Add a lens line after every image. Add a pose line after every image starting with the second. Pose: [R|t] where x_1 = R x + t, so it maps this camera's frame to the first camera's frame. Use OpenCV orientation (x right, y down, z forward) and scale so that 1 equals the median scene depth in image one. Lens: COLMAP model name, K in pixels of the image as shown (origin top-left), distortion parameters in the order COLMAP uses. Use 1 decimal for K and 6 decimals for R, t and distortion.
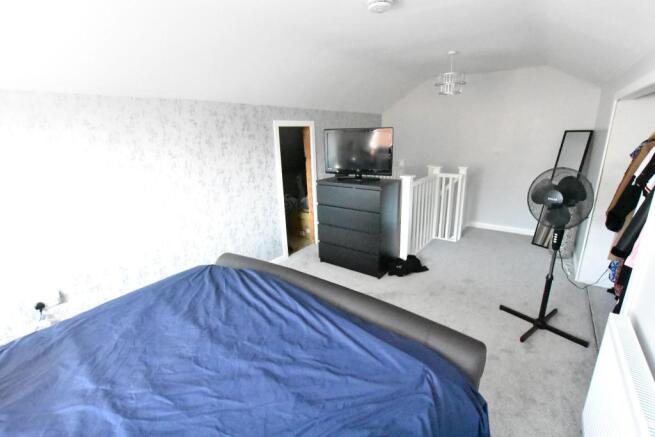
lens RADIAL K [[292.7, 0, 330.4], [0, 292.7, 220.5], [0, 0, 1]] dist [-0.019830, -0.000232]
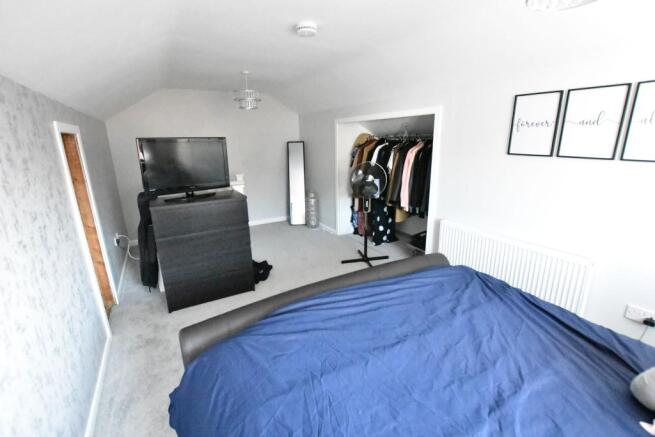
lens RADIAL K [[292.7, 0, 330.4], [0, 292.7, 220.5], [0, 0, 1]] dist [-0.019830, -0.000232]
pose [[0.385832, -0.227504, 0.894078, -0.600496], [0.271480, 0.954207, 0.125649, -0.084585], [-0.881721, 0.194245, 0.429926, 0.340167]]
